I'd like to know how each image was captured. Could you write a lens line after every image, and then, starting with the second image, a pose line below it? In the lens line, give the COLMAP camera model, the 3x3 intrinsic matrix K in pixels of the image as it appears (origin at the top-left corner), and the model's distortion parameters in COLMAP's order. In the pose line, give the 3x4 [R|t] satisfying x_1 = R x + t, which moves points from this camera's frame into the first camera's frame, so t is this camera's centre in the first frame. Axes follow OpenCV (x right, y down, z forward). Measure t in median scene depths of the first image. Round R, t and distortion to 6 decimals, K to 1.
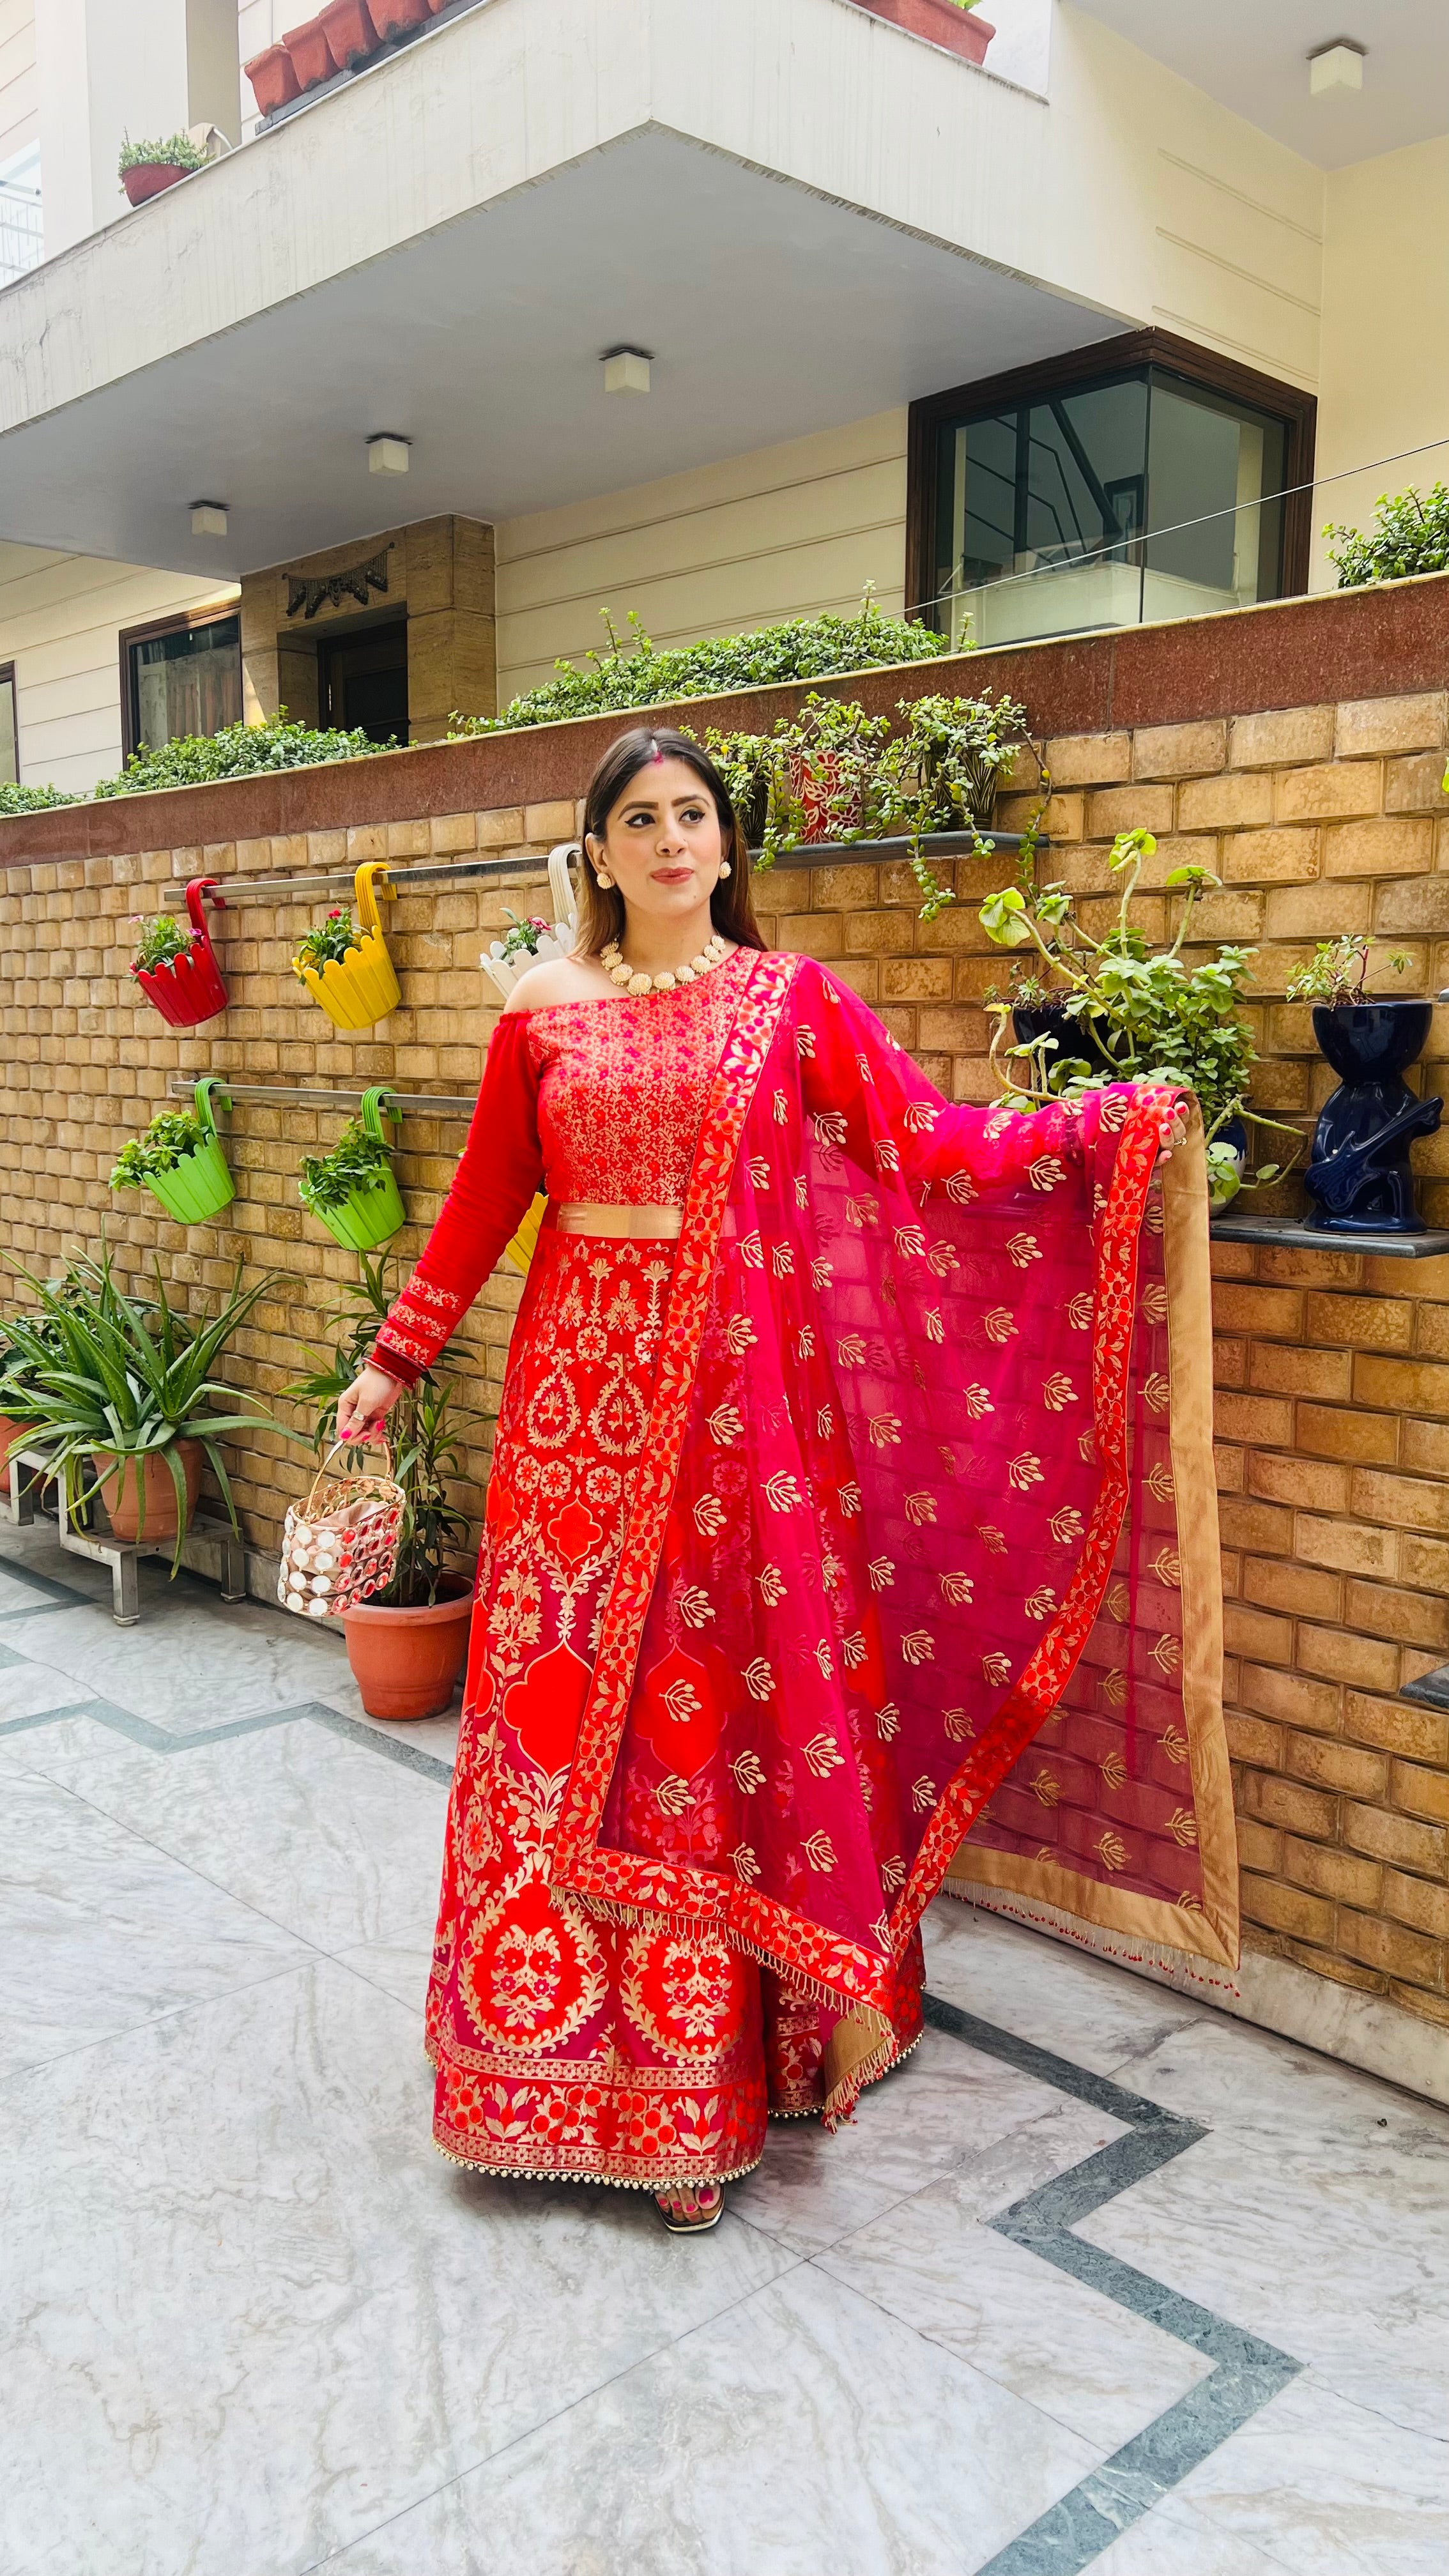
lens RADIAL K [[1960.6, 0, 705.8], [0, 1960.6, 1290.8], [0, 0, 1]] dist [0.038368, -0.049759]
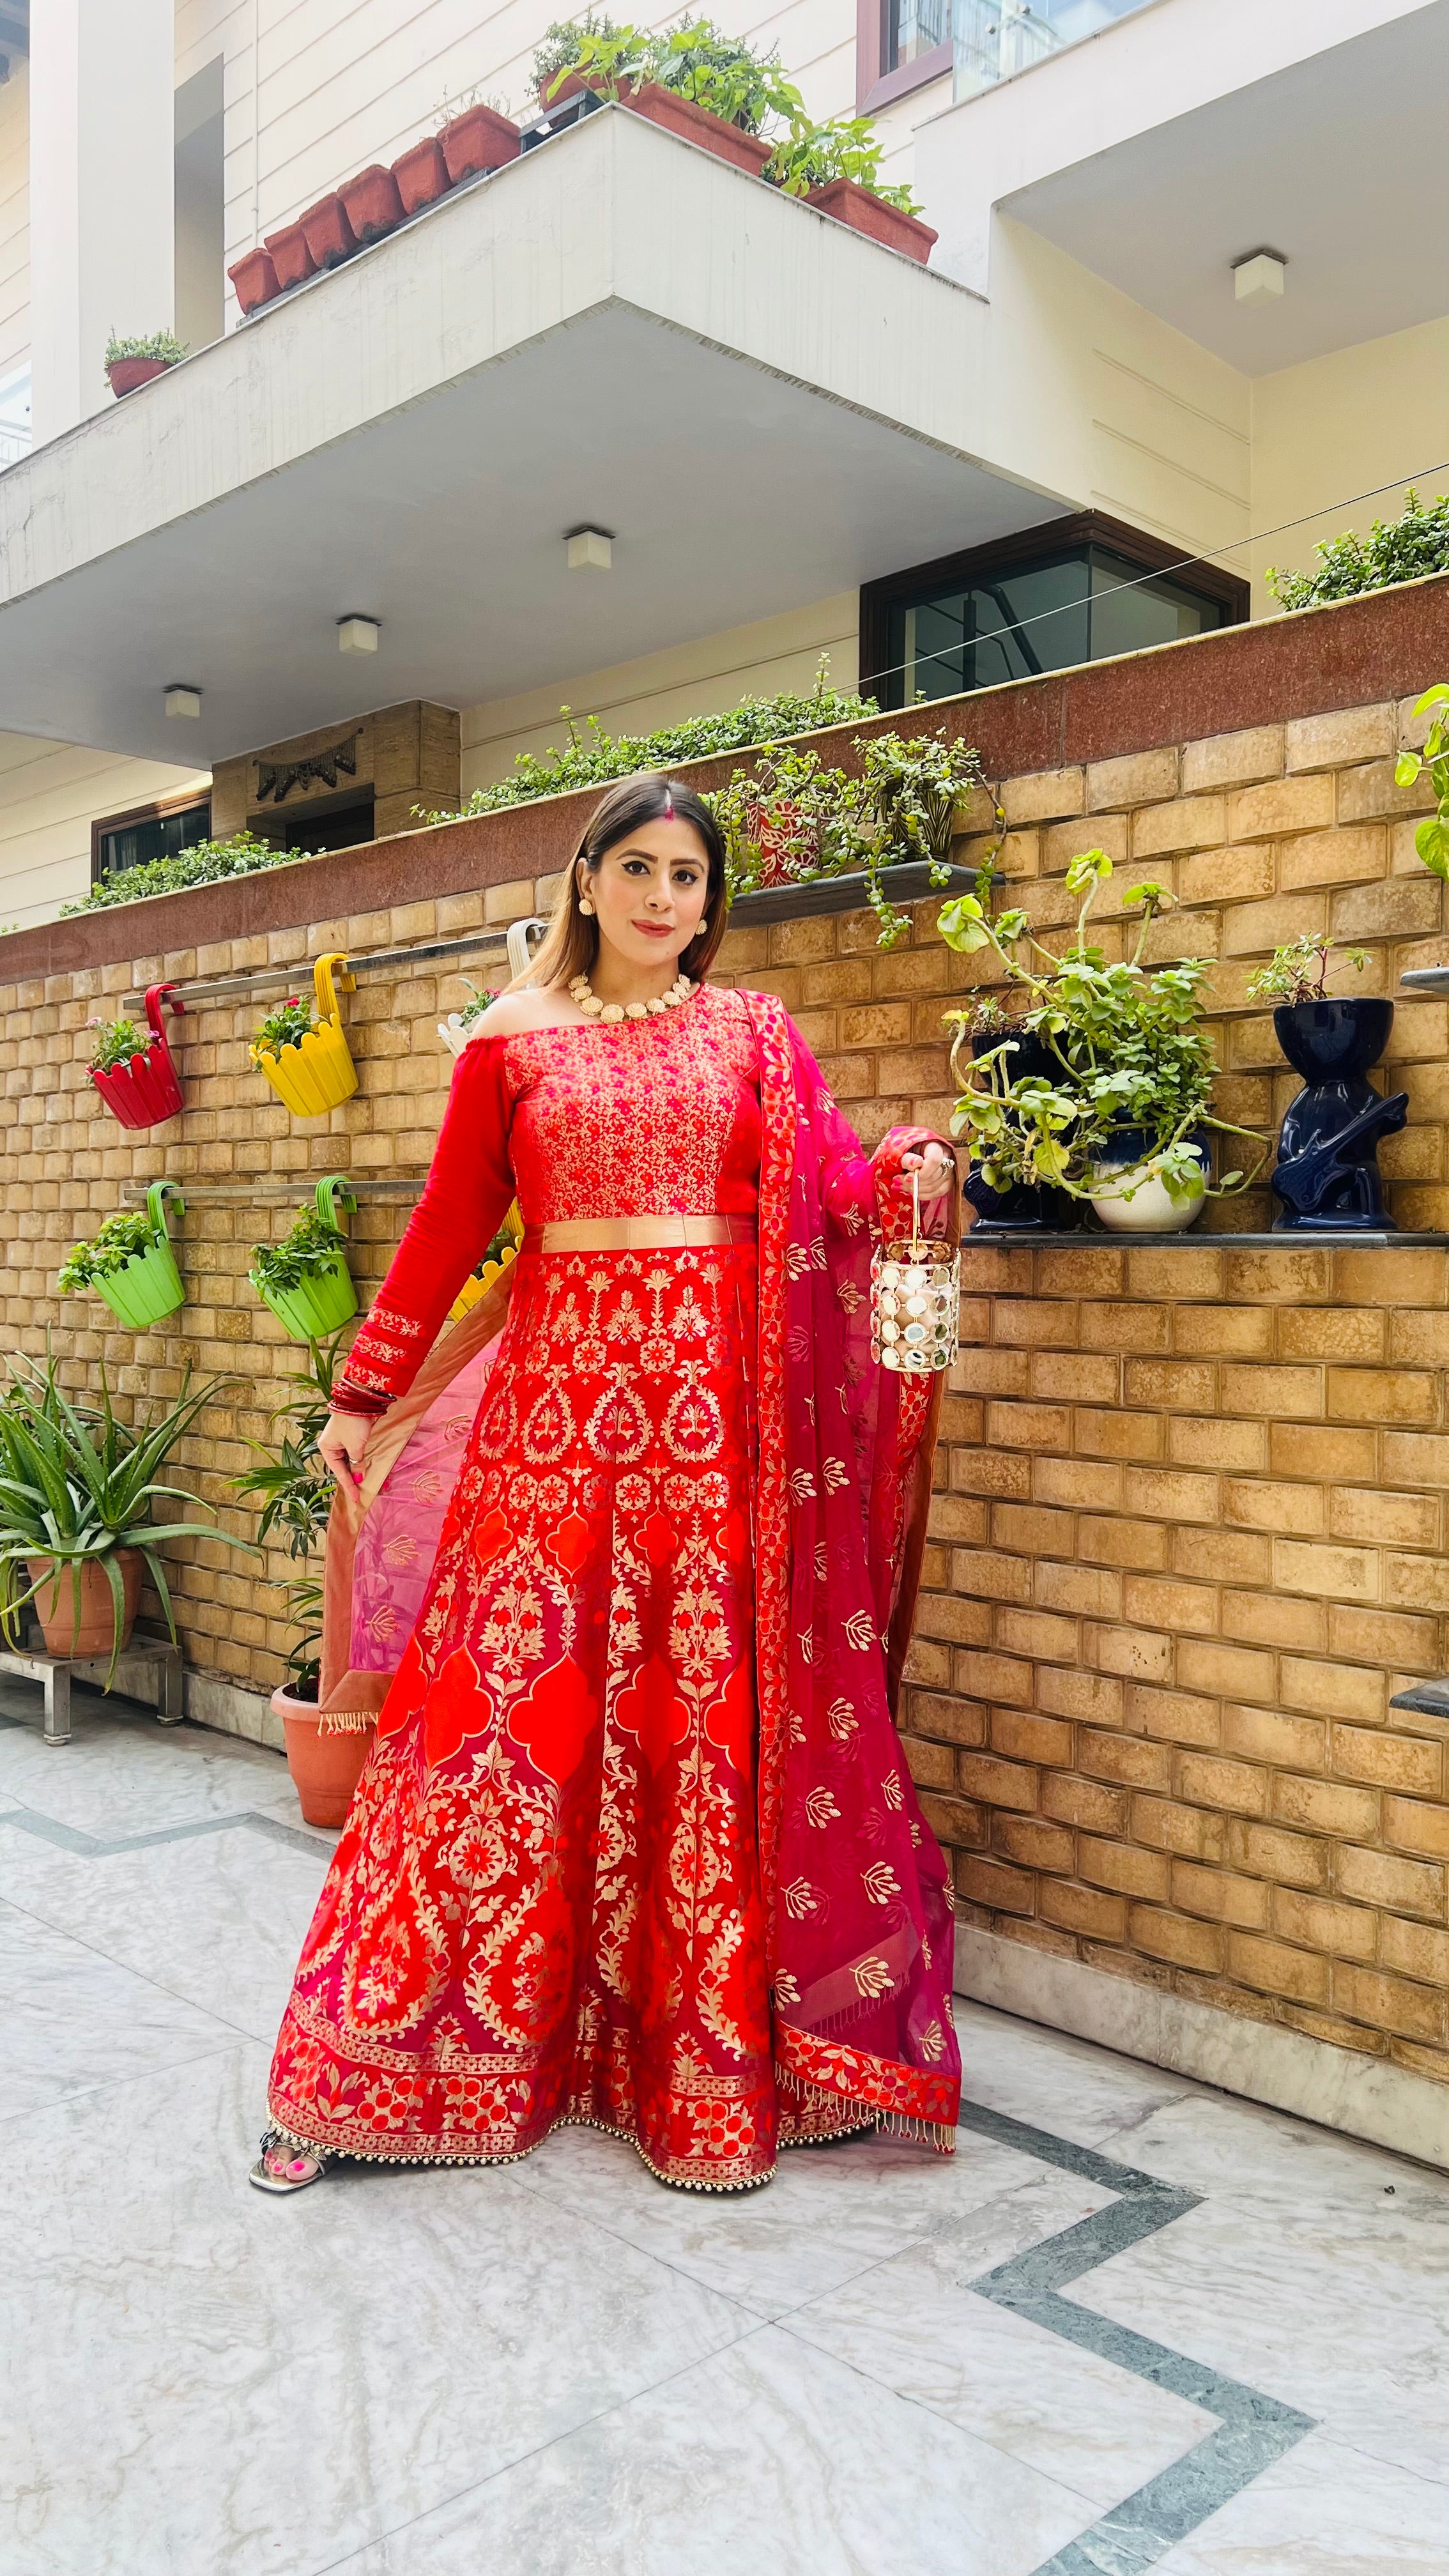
lens RADIAL K [[1960.6, 0, 696.6], [0, 1960.6, 1285.1], [0, 0, 1]] dist [0.038368, -0.049759]
pose [[0.999871, 0.001235, 0.016027, 0.001070], [0.000642, 0.993175, -0.116629, 0.095012], [-0.016062, 0.116624, 0.993046, 0.029257]]
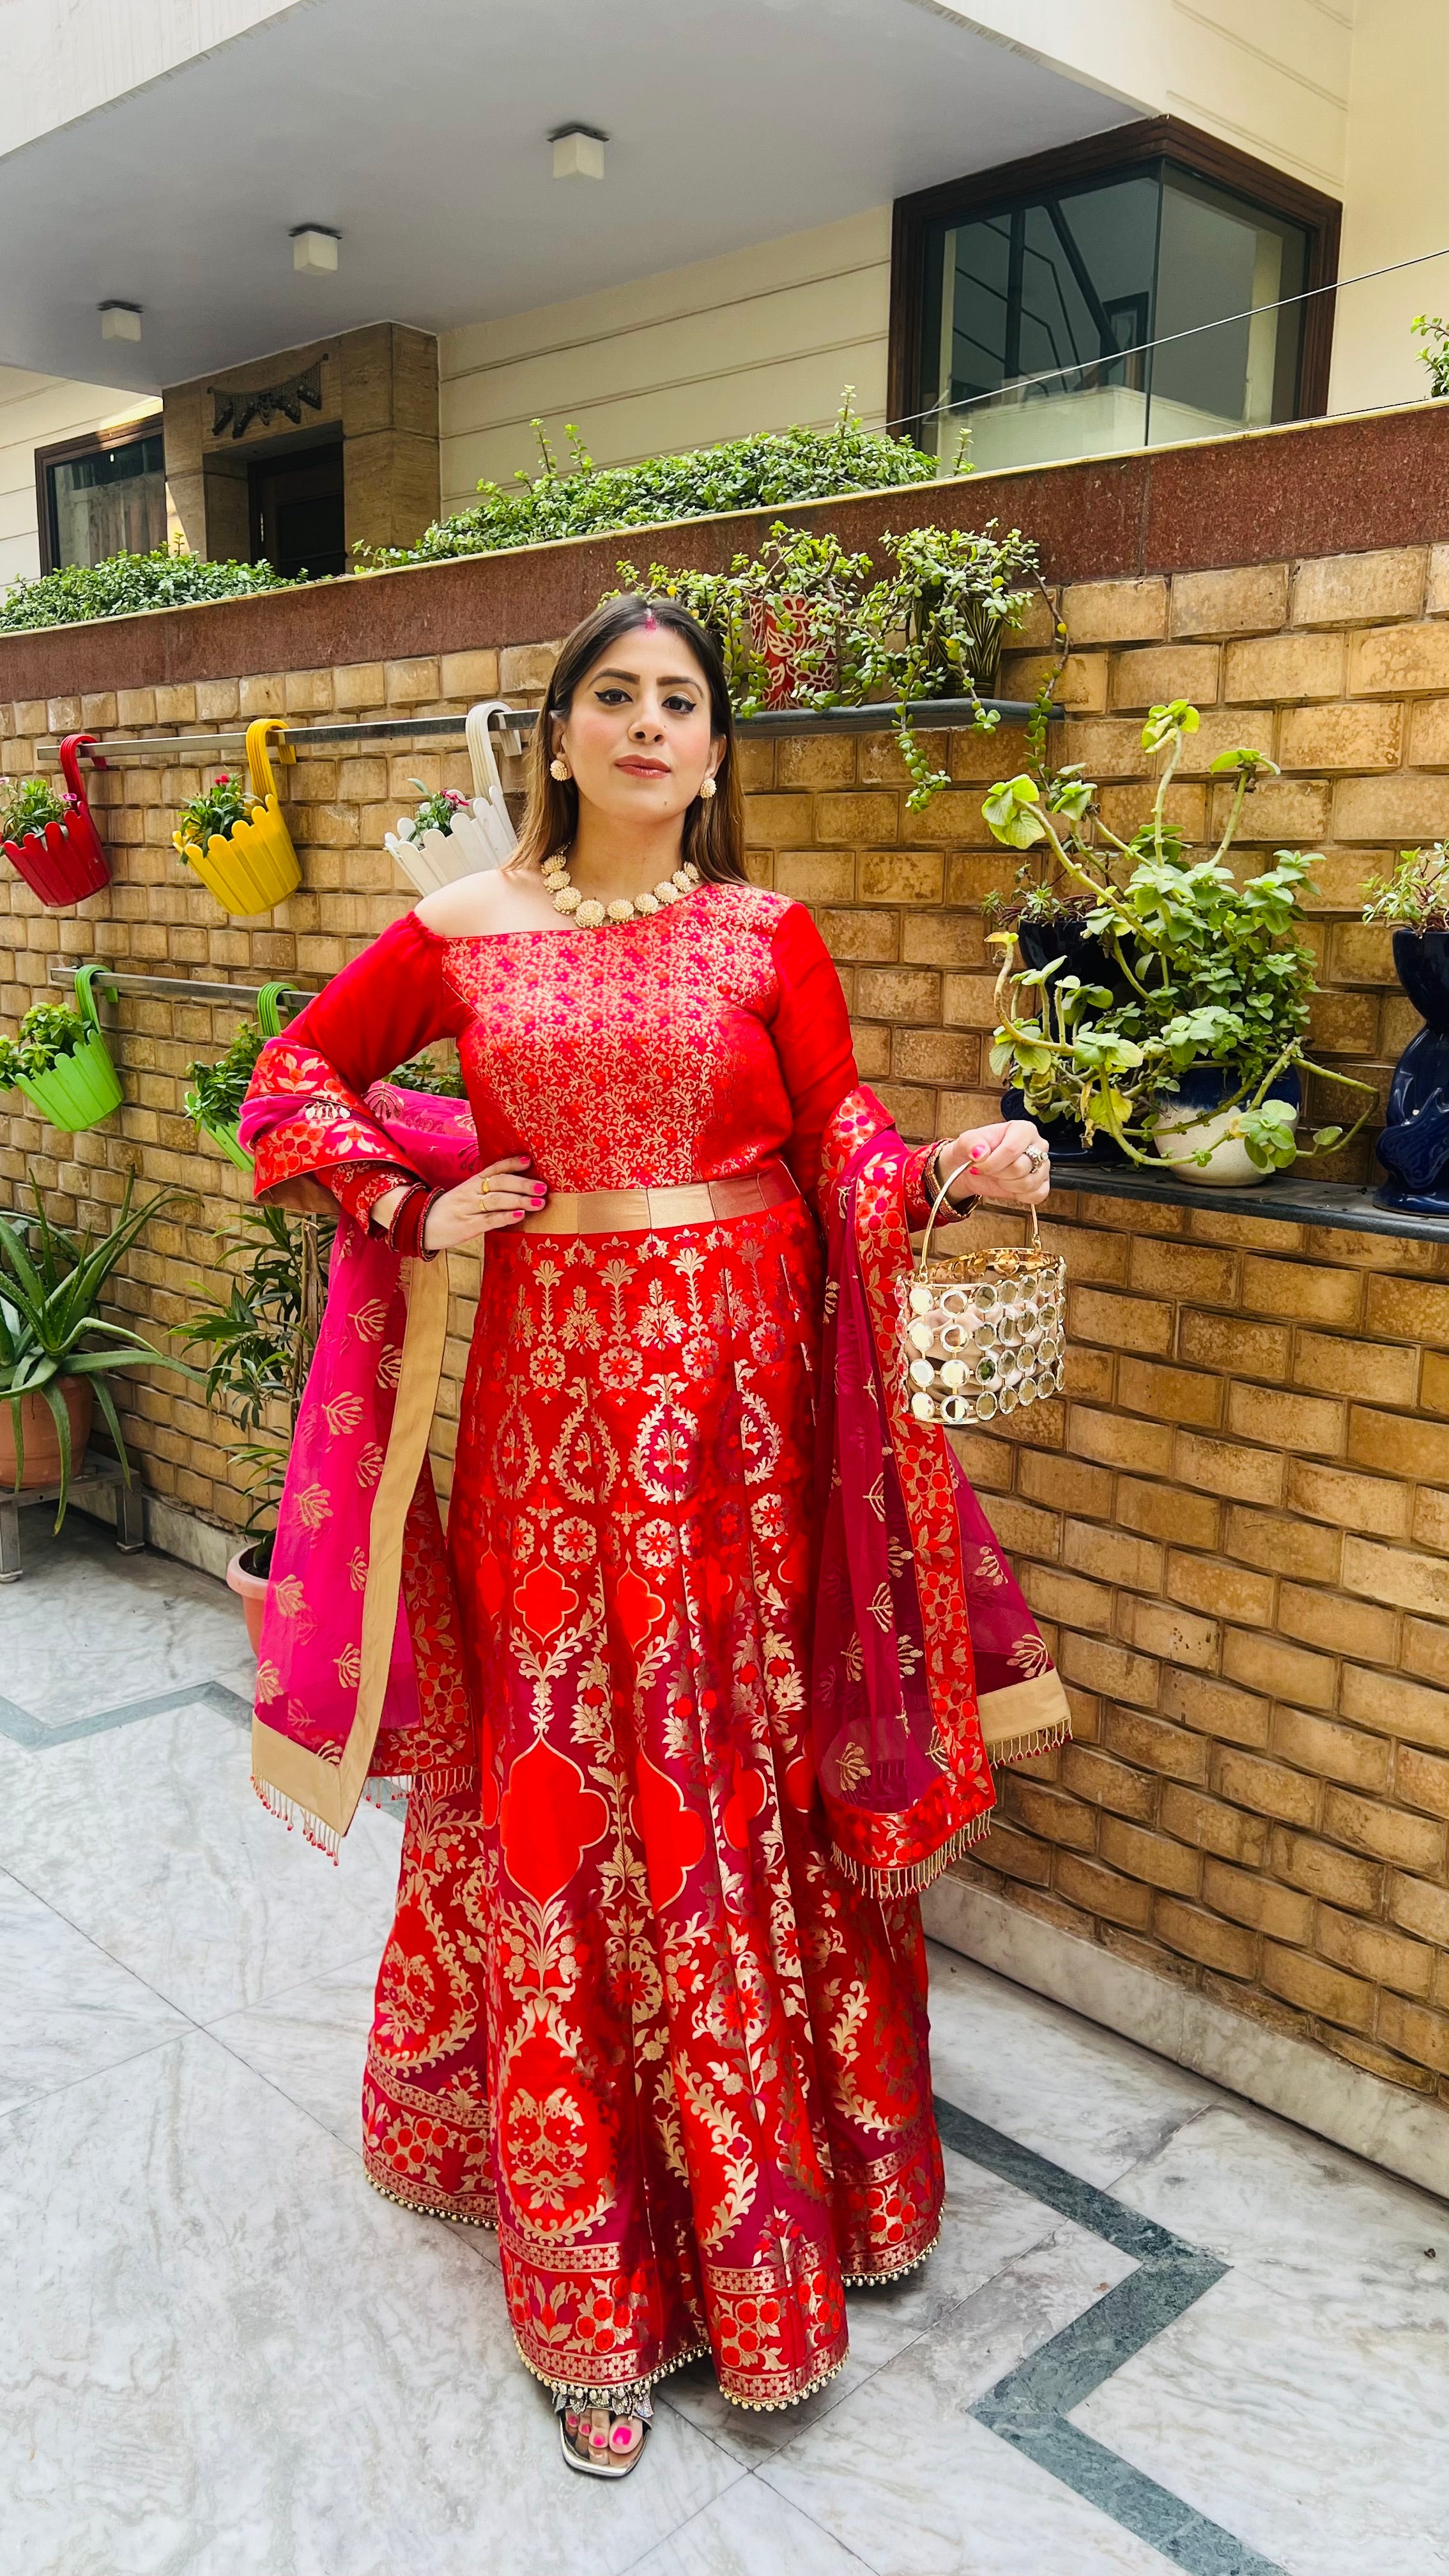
lens RADIAL K [[1960.6, 0, 732.5], [0, 1960.6, 1288.9], [0, 0, 1]] dist [0.038368, -0.049759]
pose [[0.999558, 0.004664, 0.029357, 0.013394], [-0.006765, 0.997391, 0.071878, -0.046902], [-0.028945, -0.072044, 0.996981, 0.168369]]
